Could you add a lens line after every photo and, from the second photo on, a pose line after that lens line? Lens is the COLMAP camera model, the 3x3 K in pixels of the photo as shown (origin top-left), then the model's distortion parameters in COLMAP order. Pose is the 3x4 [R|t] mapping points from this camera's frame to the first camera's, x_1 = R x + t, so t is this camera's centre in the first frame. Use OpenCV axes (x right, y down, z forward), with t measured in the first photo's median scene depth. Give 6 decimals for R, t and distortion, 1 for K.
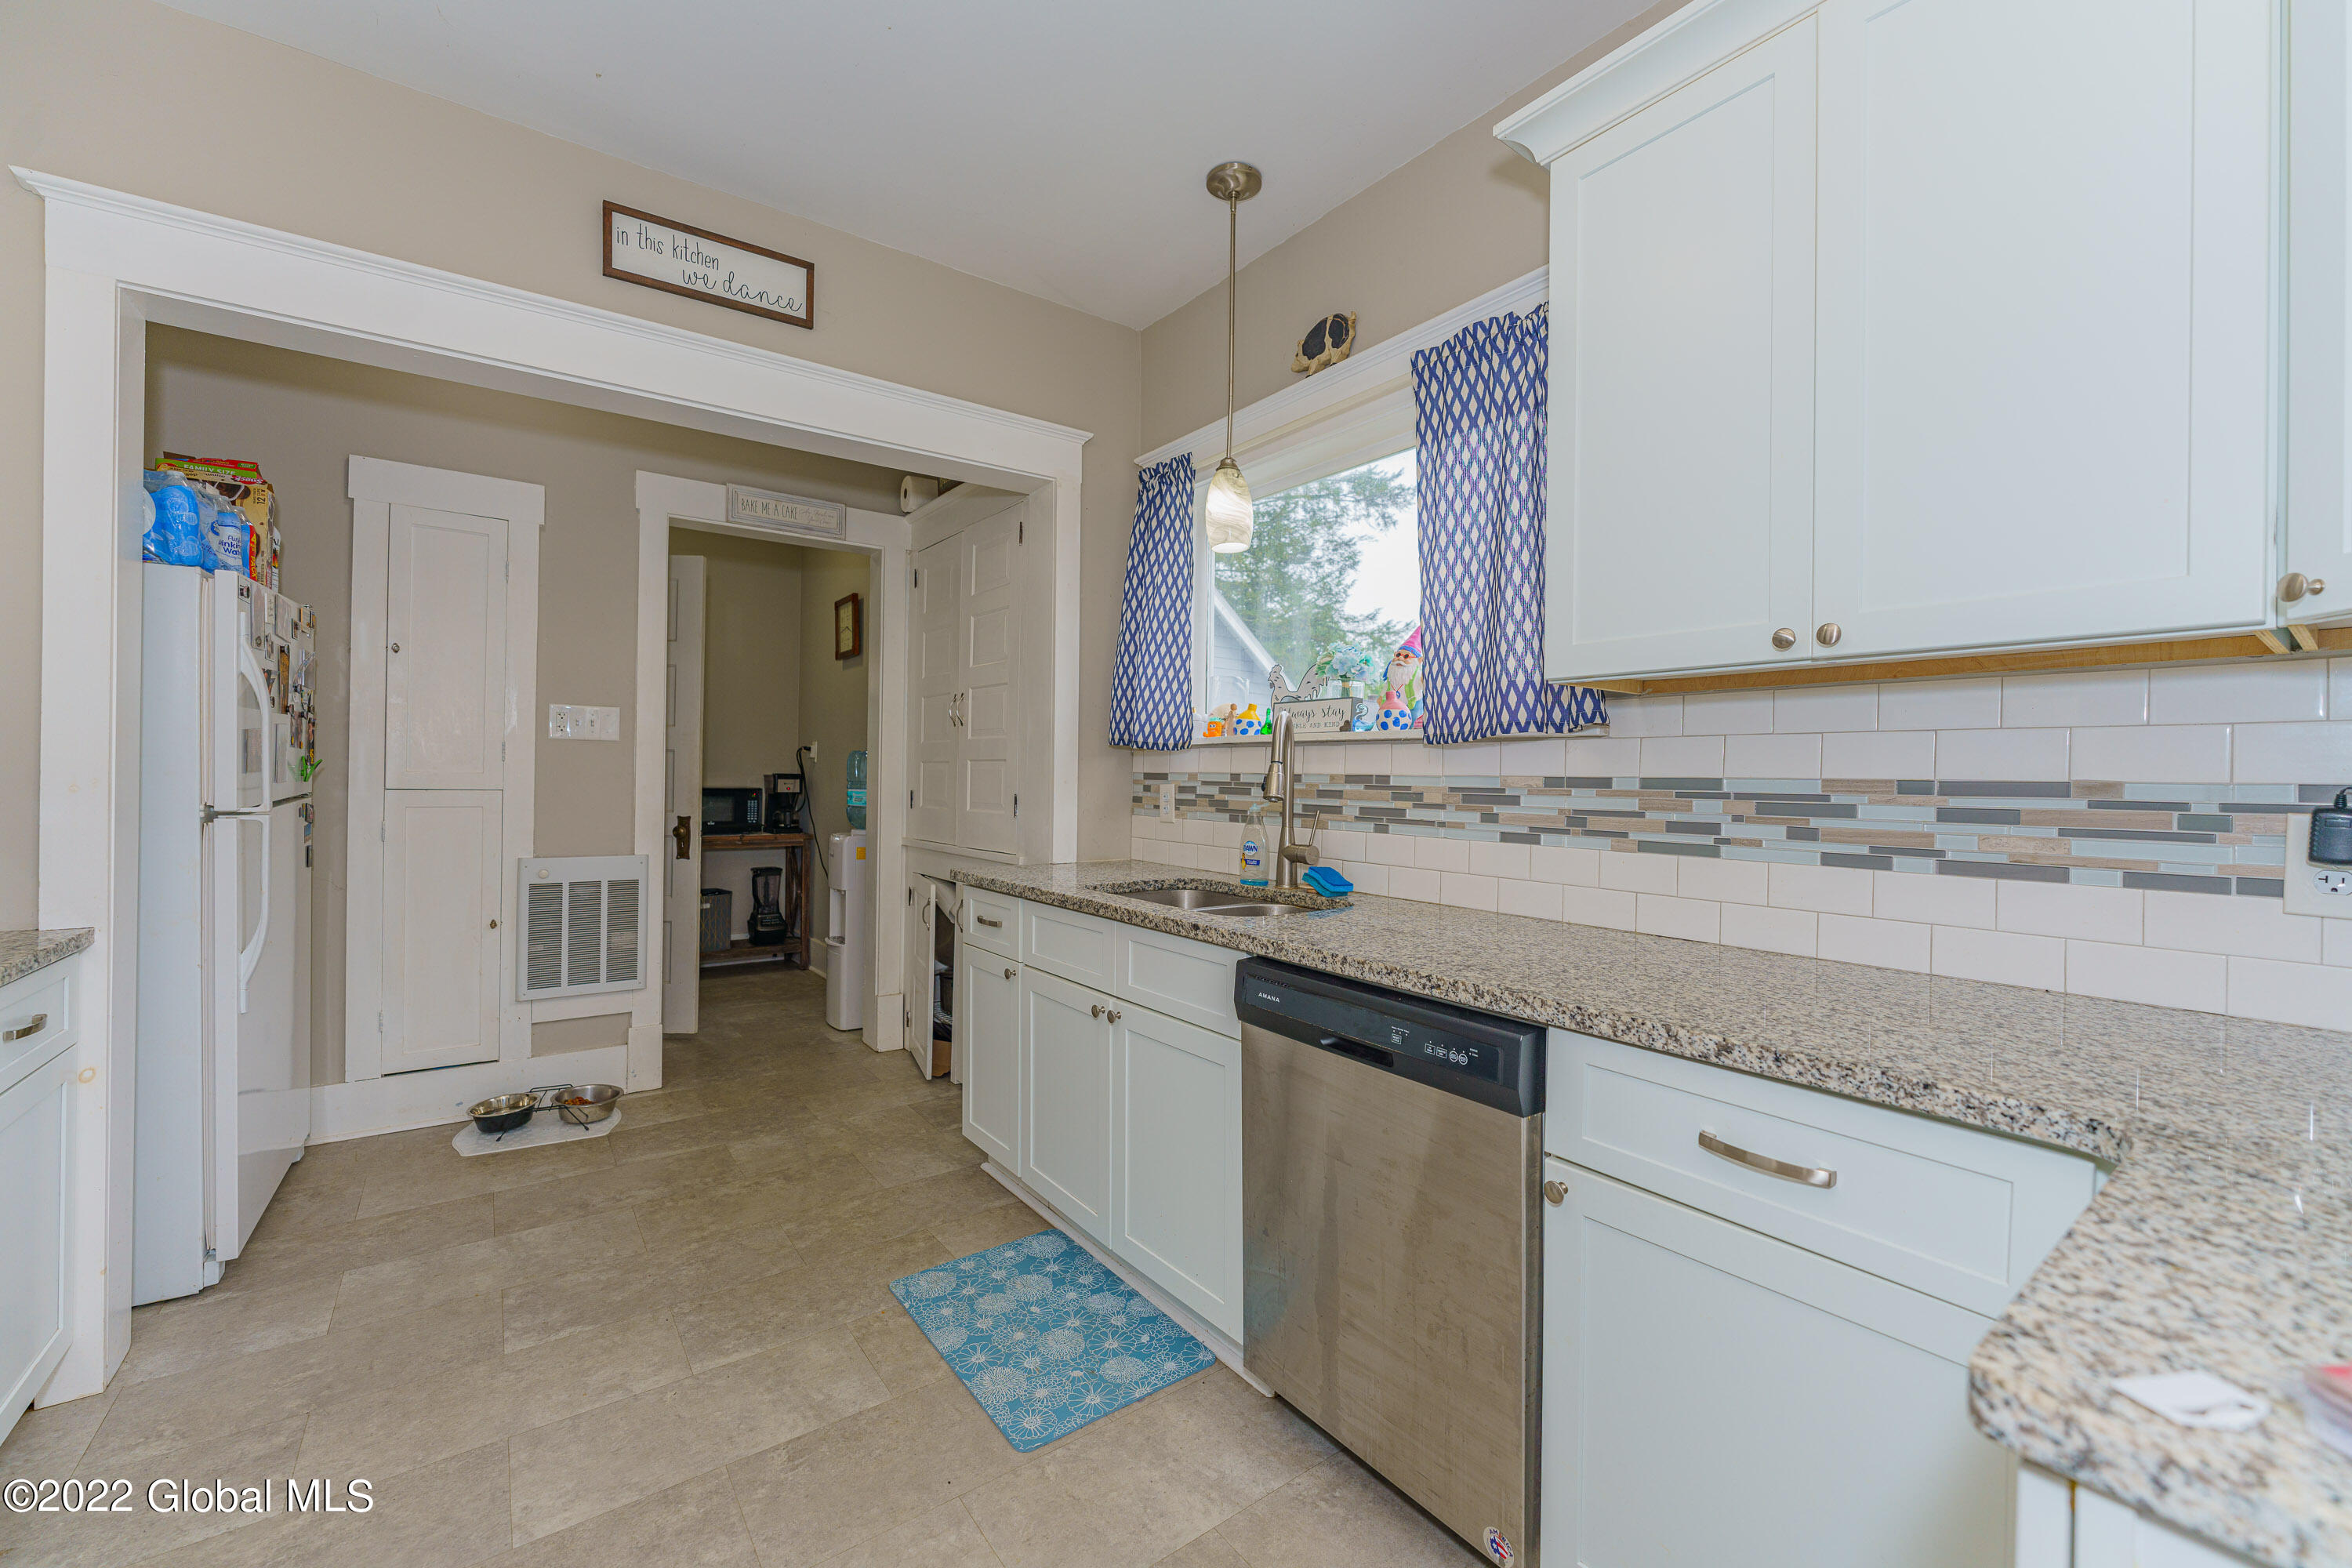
lens RADIAL K [[941.5, 0, 1171.9], [0, 941.5, 779.2], [0, 0, 1]] dist [0.000453, 0.000169]
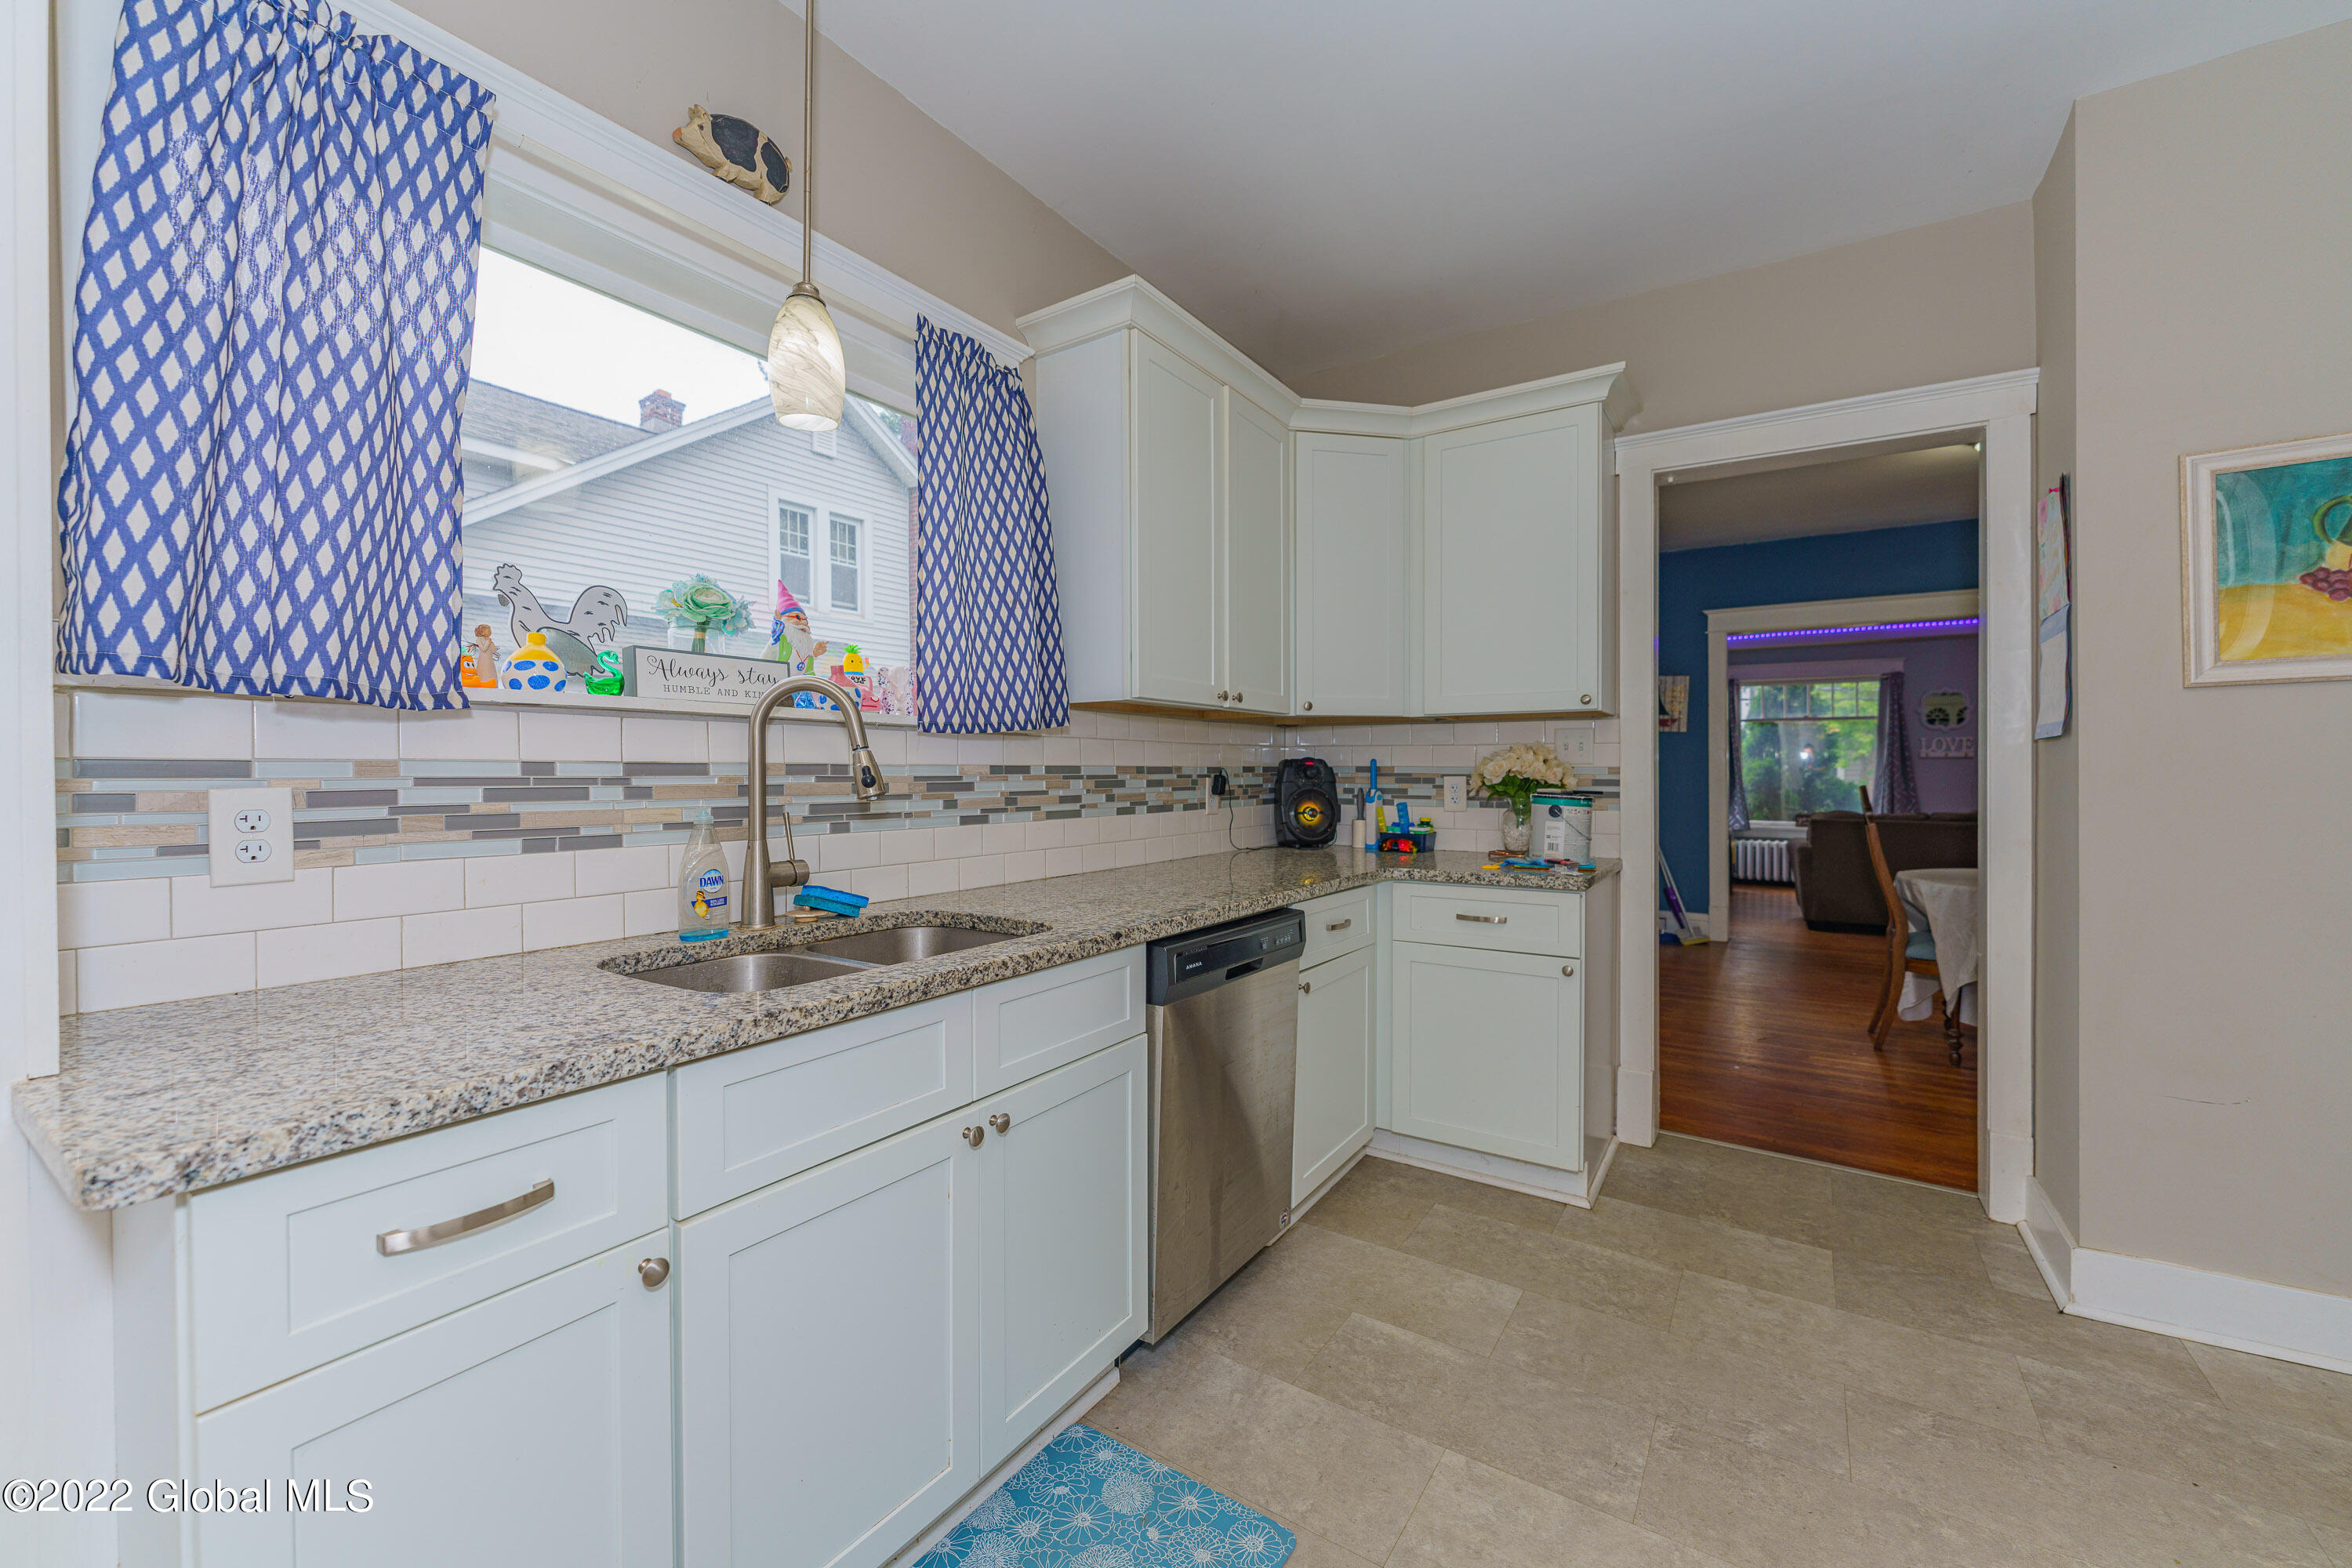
lens RADIAL K [[941.5, 0, 1178.2], [0, 941.5, 776.2], [0, 0, 1]] dist [0.000453, 0.000169]
pose [[-0.344311, -0.019667, 0.938650, -0.726993], [-0.002262, 0.999795, 0.020118, -0.012067], [-0.938853, 0.004803, -0.344285, 1.091629]]
